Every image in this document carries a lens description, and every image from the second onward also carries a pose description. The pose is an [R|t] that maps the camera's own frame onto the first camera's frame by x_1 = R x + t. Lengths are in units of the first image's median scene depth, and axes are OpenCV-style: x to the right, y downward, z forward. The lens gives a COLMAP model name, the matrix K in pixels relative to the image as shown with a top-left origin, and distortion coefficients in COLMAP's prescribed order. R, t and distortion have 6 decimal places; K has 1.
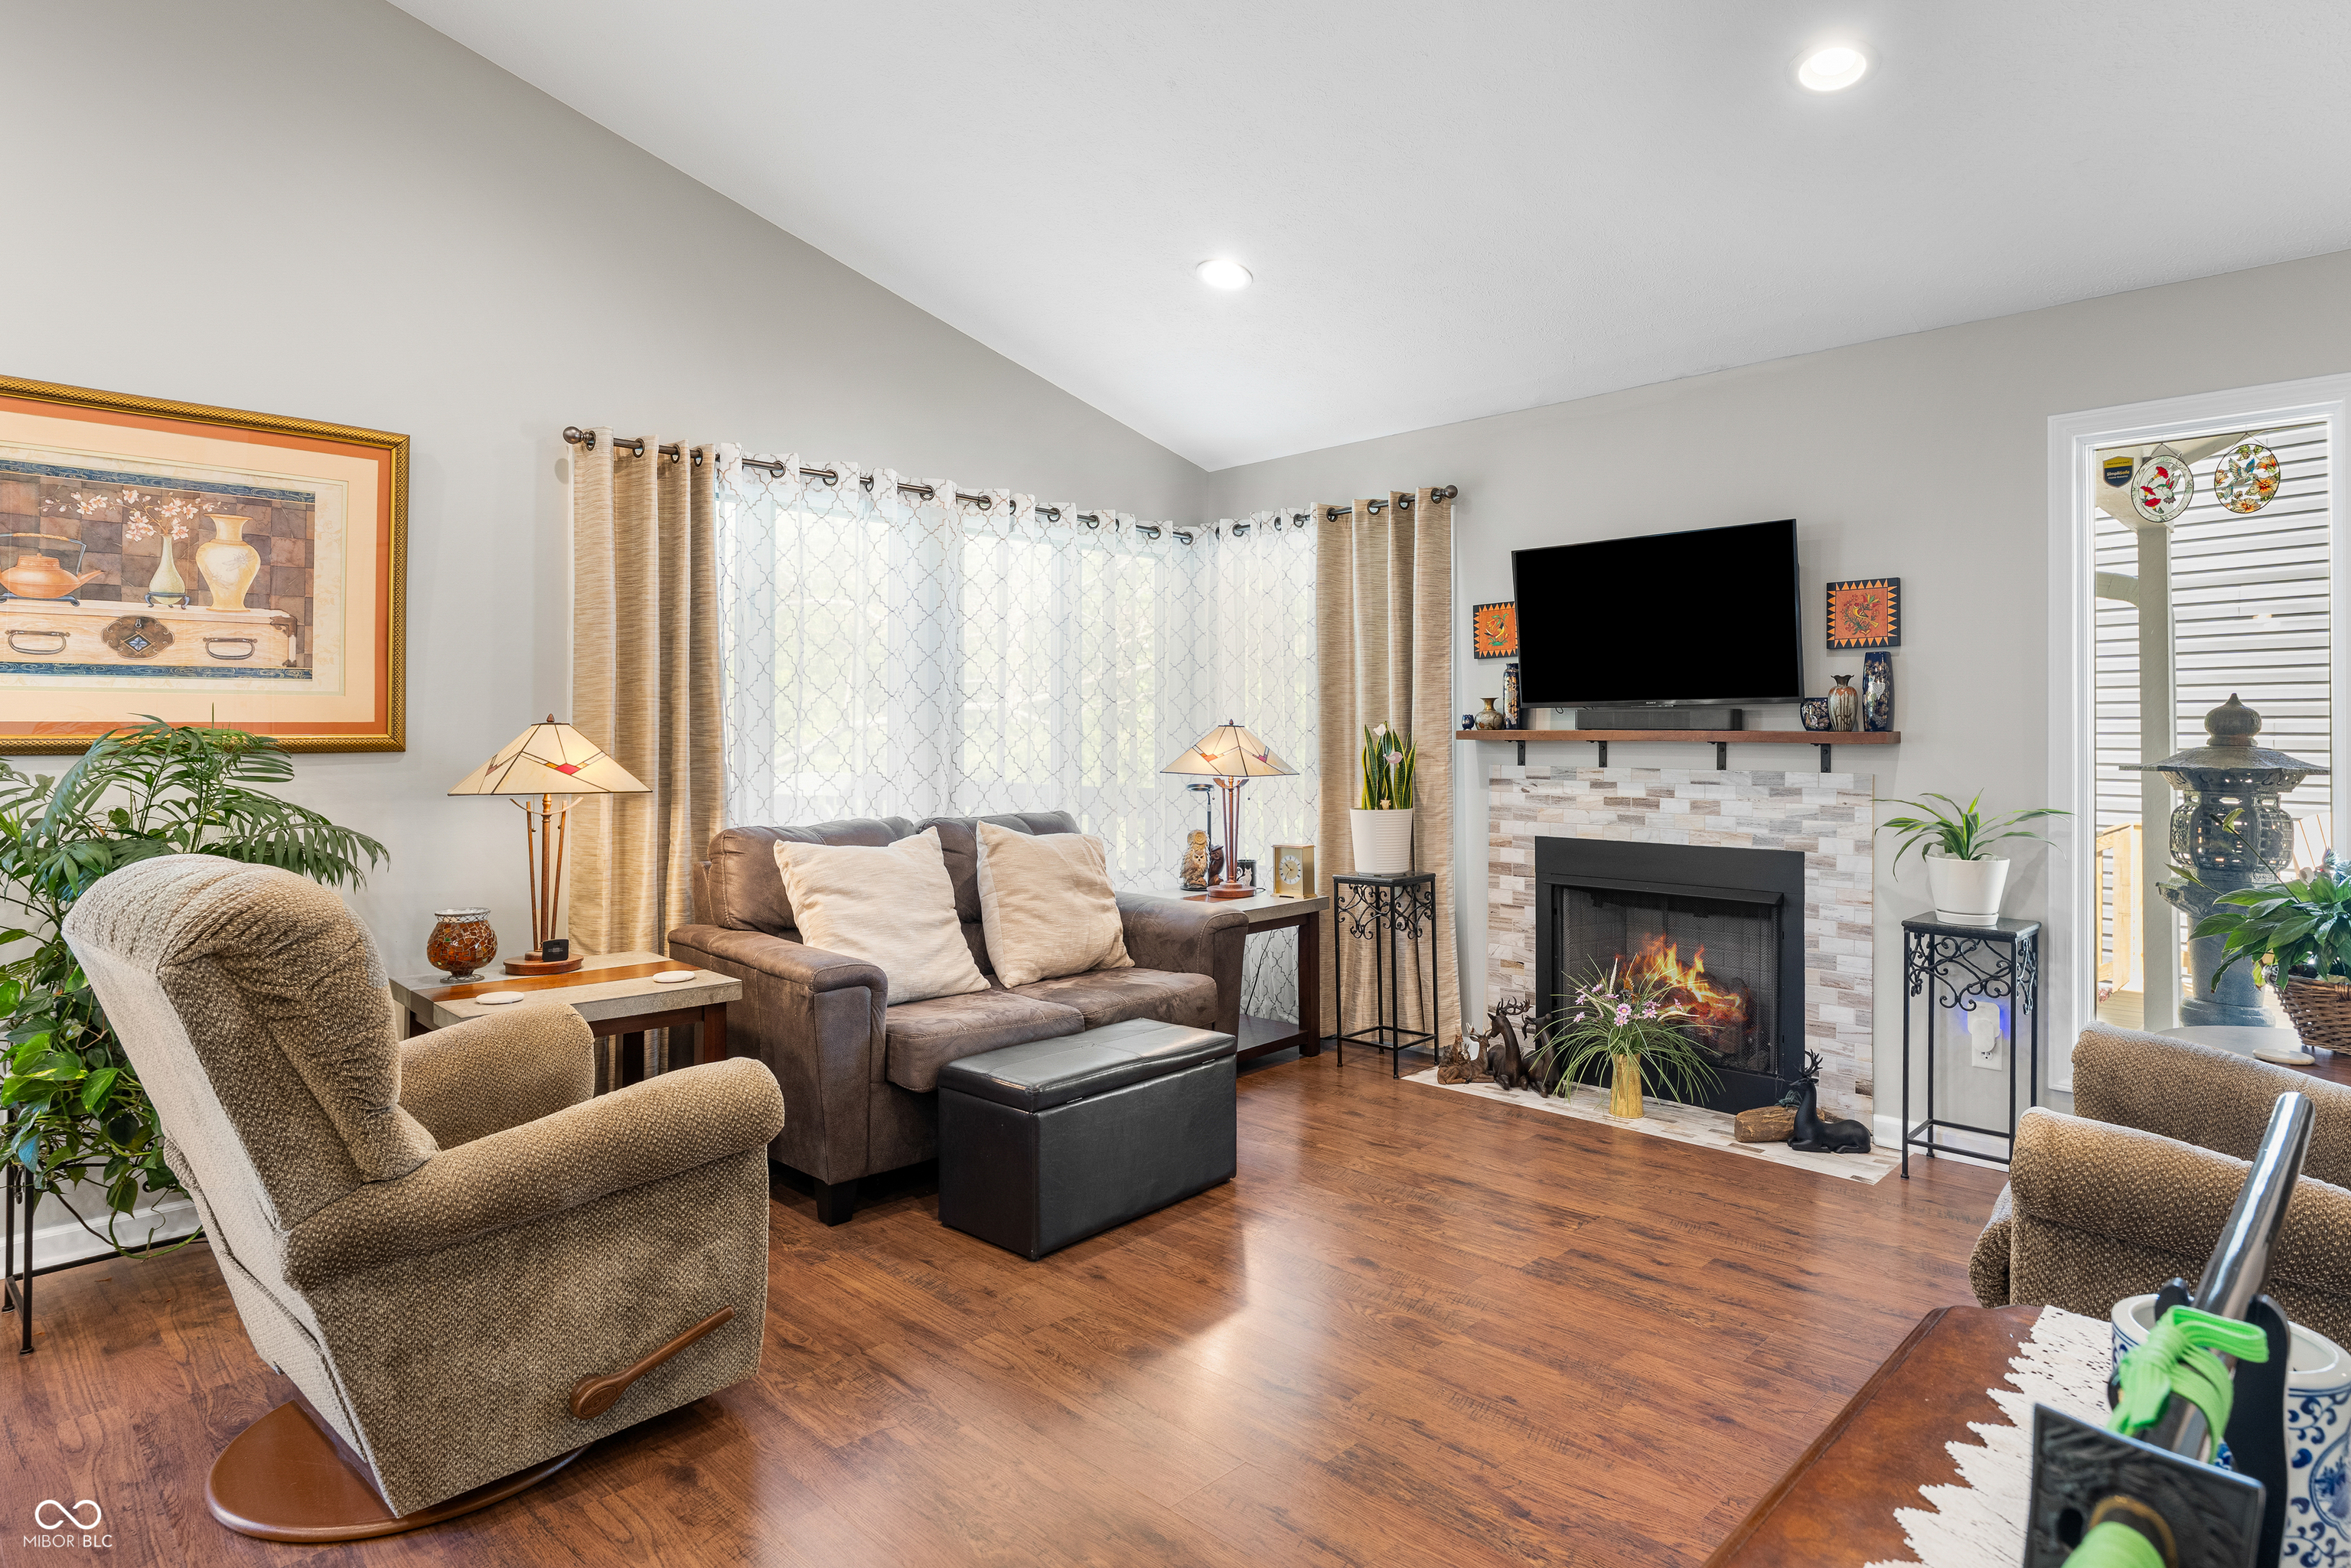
lens RADIAL K [[1301.2, 0, 1176.3], [0, 1301.2, 703.8], [0, 0, 1]] dist [0.006344, 0.000223]
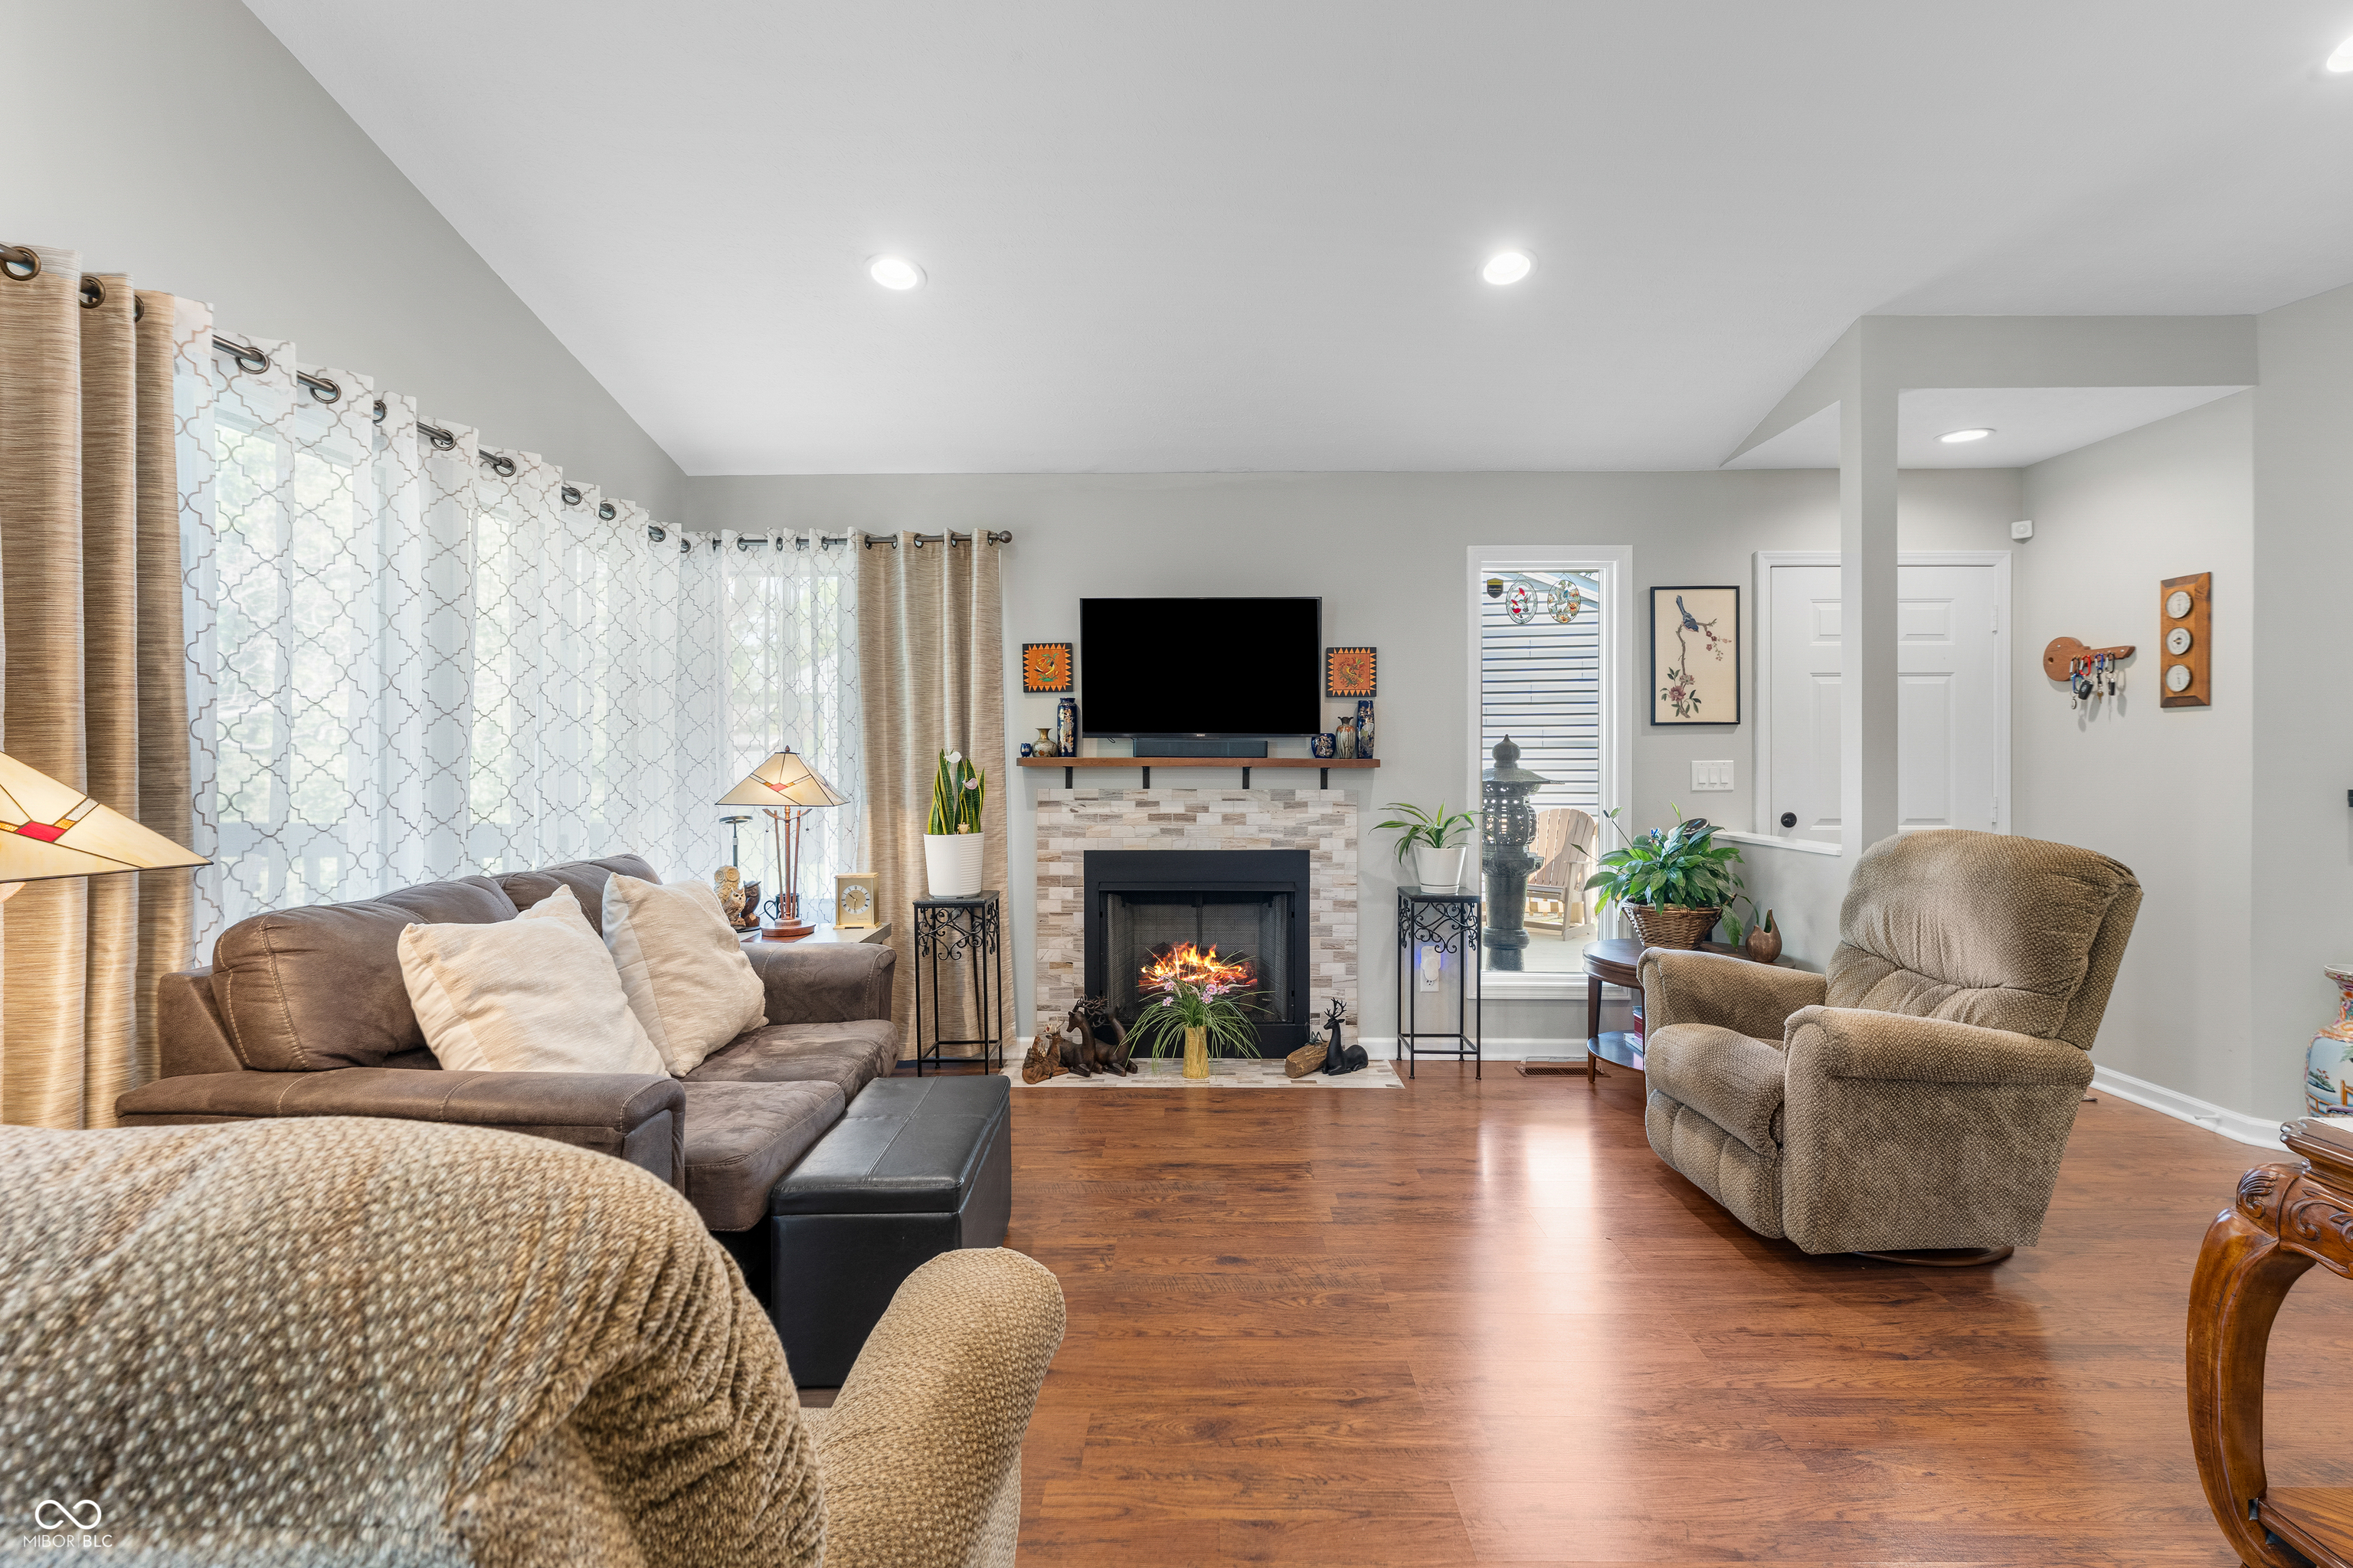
lens RADIAL K [[1084.7, 0, 1181.2], [0, 1084.7, 754.2], [0, 0, 1]] dist [-0.000002, 0.000308]
pose [[0.721082, 0.001518, 0.692848, -0.347735], [-0.014774, 0.999804, 0.013185, 0.003938], [-0.692693, -0.019744, 0.720963, 0.279574]]
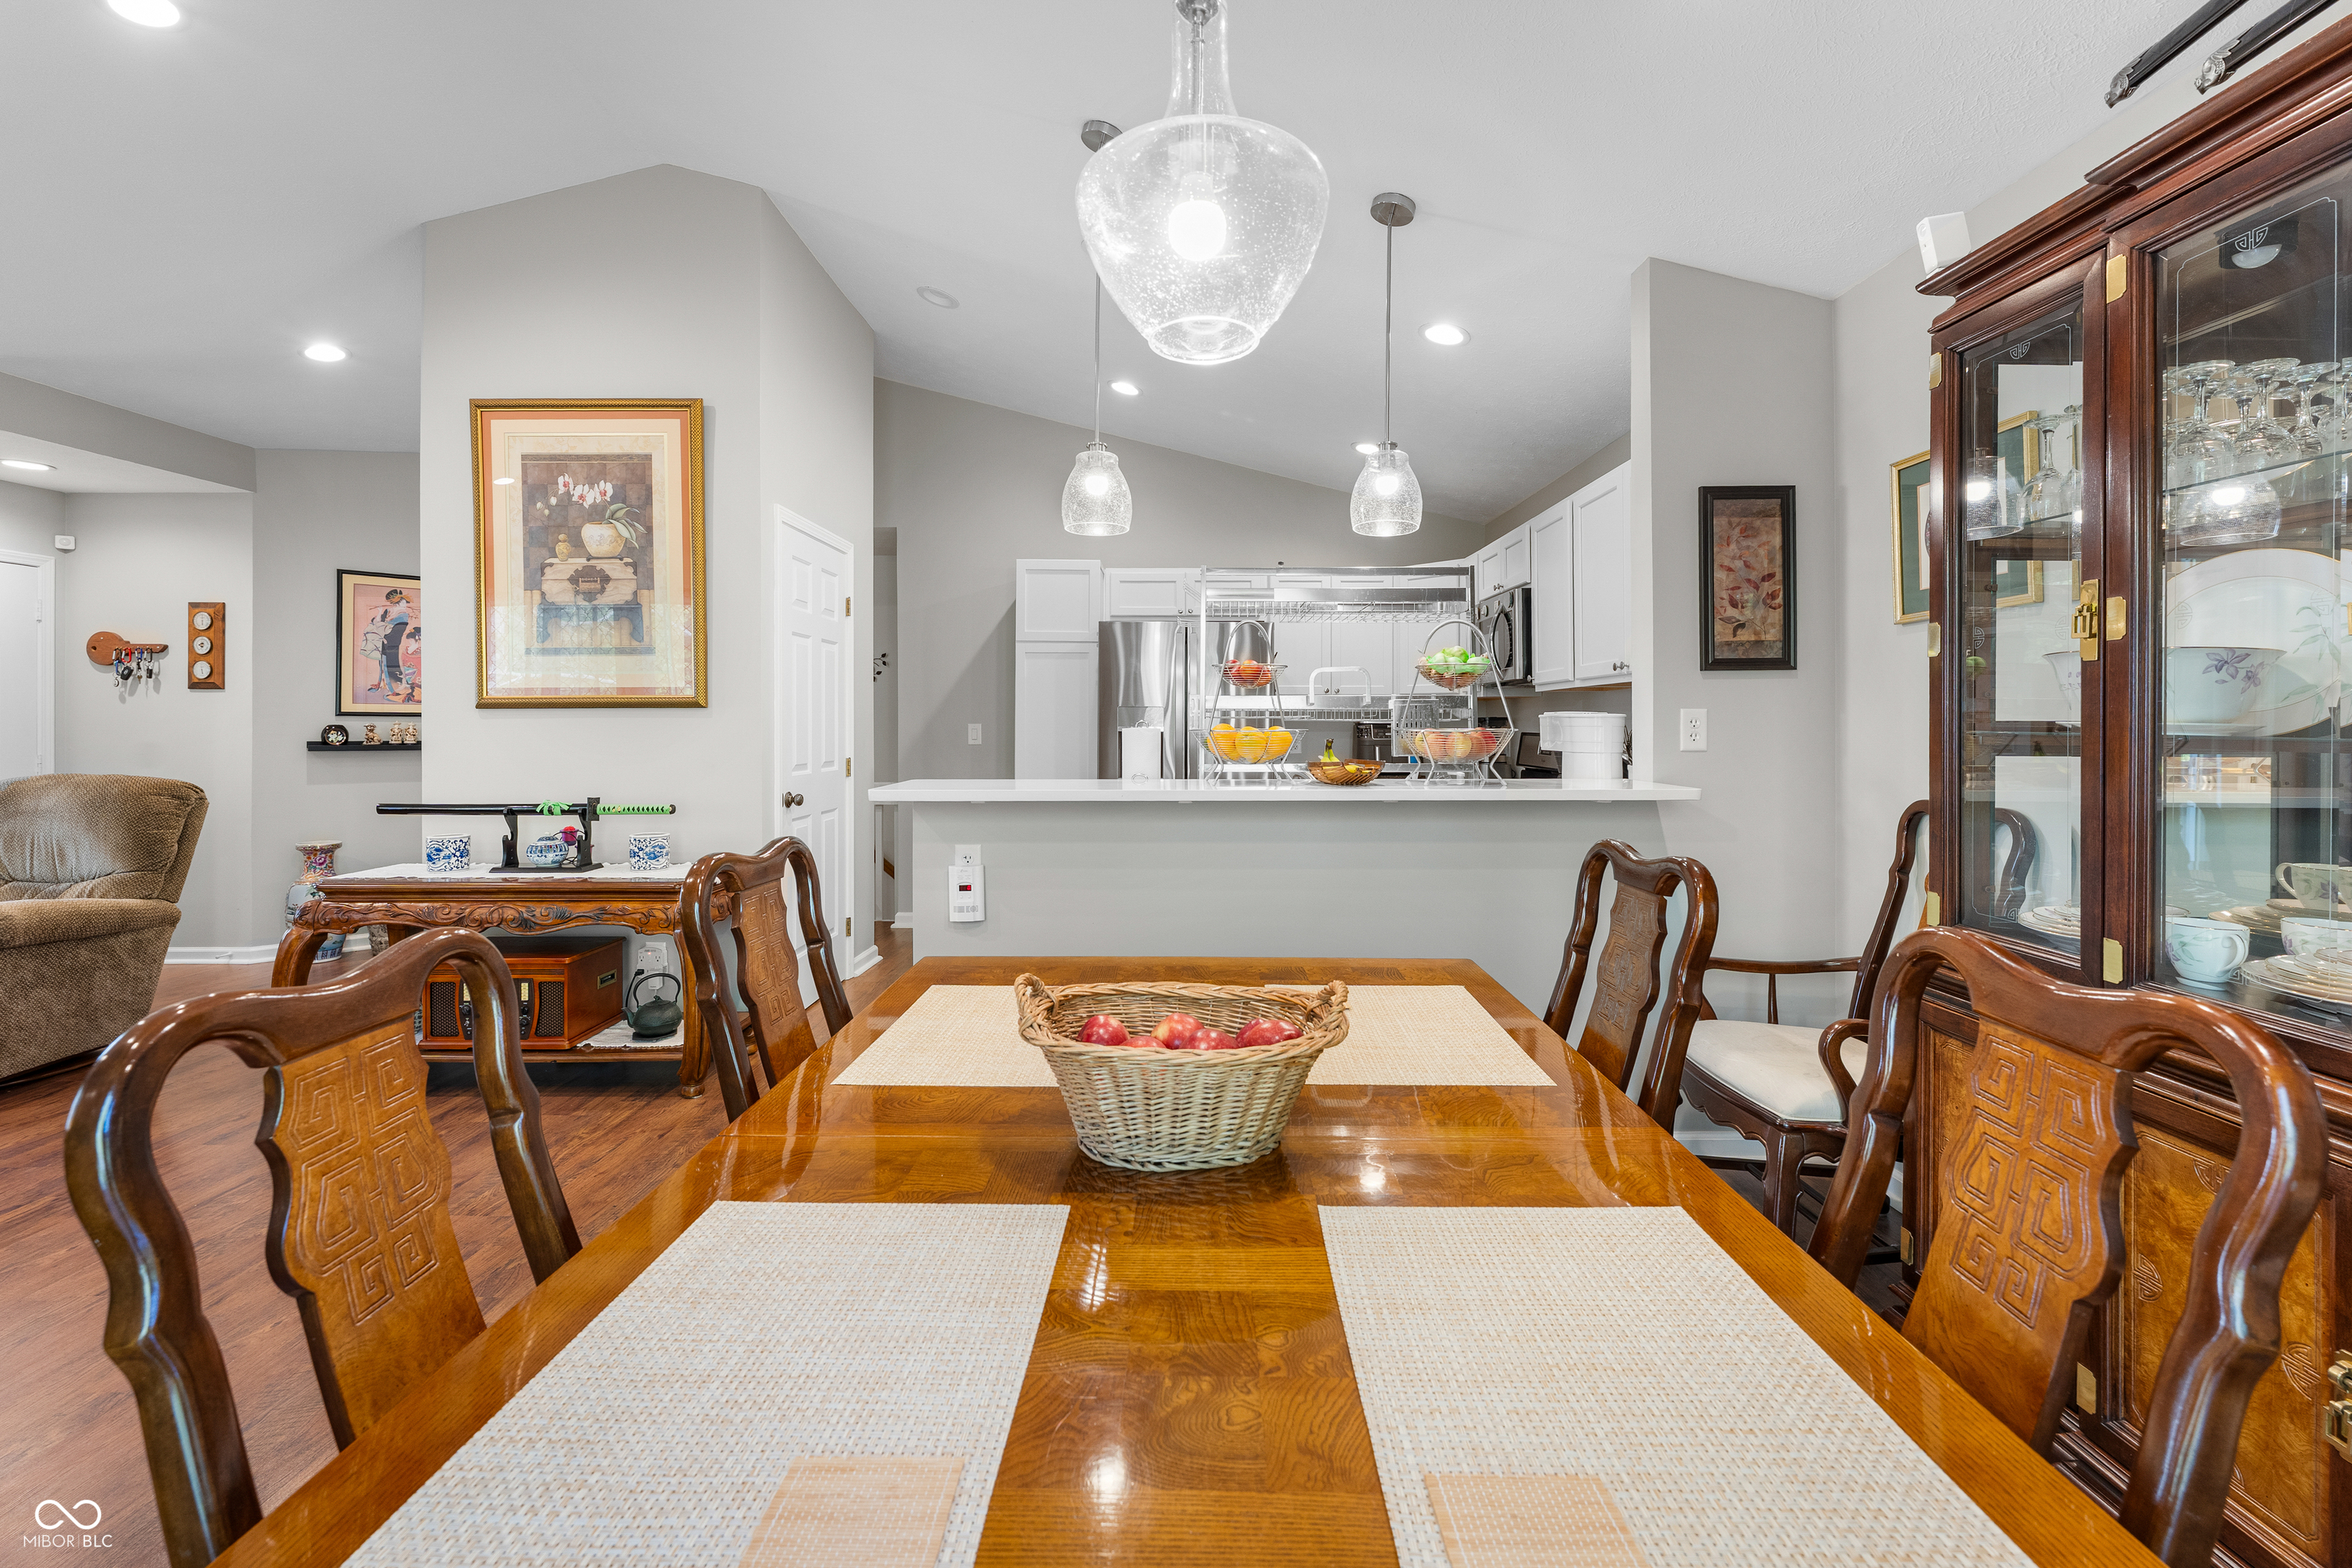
lens RADIAL K [[960.8, 0, 1173.2], [0, 960.8, 730.6], [0, 0, 1]] dist [0.000429, 0.000029]
pose [[-0.702478, -0.003139, 0.711699, -1.042852], [-0.014206, 0.999853, -0.009611, 0.013113], [-0.711564, -0.016862, -0.702419, 0.361302]]
